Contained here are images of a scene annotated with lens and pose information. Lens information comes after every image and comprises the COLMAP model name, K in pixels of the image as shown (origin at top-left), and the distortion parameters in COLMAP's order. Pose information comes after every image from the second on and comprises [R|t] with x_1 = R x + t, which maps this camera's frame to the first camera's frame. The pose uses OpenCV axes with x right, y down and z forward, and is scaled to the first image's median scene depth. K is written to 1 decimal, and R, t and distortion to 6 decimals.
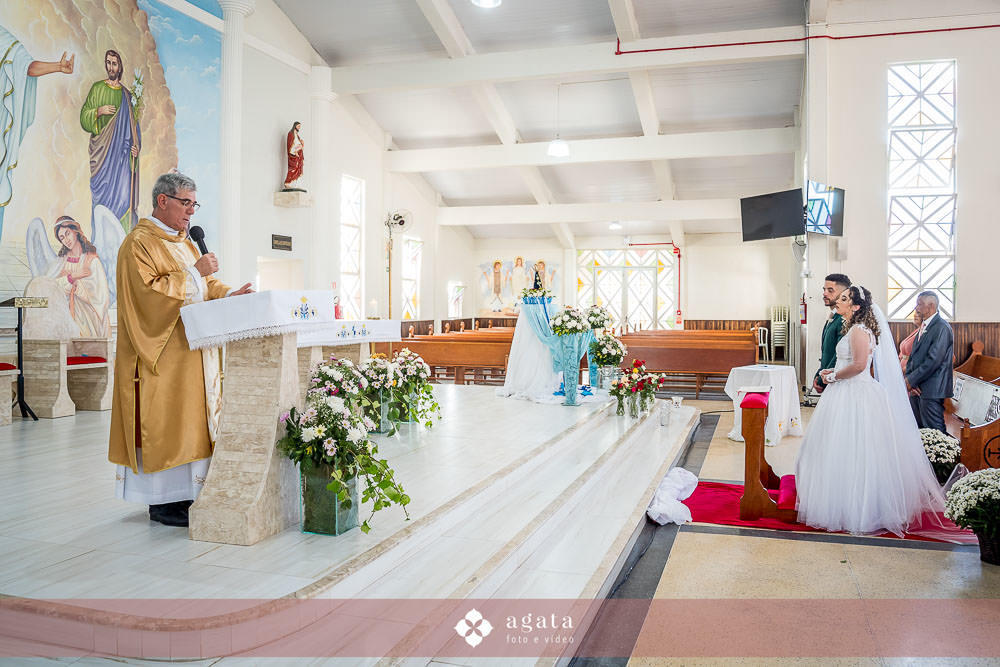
lens RADIAL K [[840.5, 0, 521.8], [0, 840.5, 299.1], [0, 0, 1]] dist [-0.044481, 0.028927]
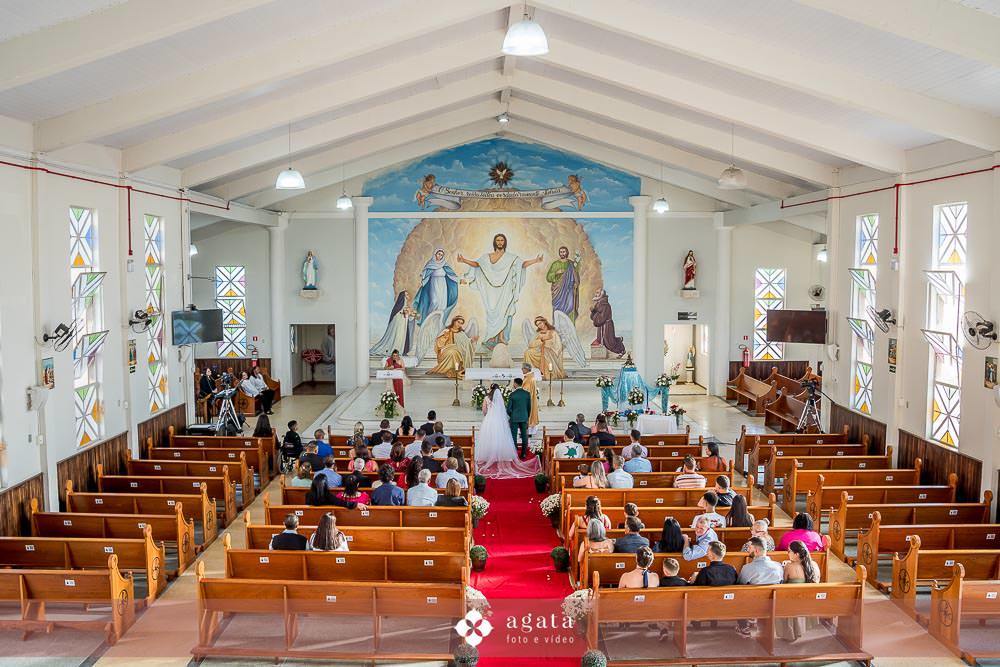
lens RADIAL K [[840.5, 0, 492.3], [0, 840.5, 308.7], [0, 0, 1]] dist [-0.044481, 0.028927]
pose [[0.282838, 0.058969, -0.957353, 1.775278], [0.006286, 0.997973, 0.063328, -0.266302], [0.959147, -0.023929, 0.281894, 0.092720]]
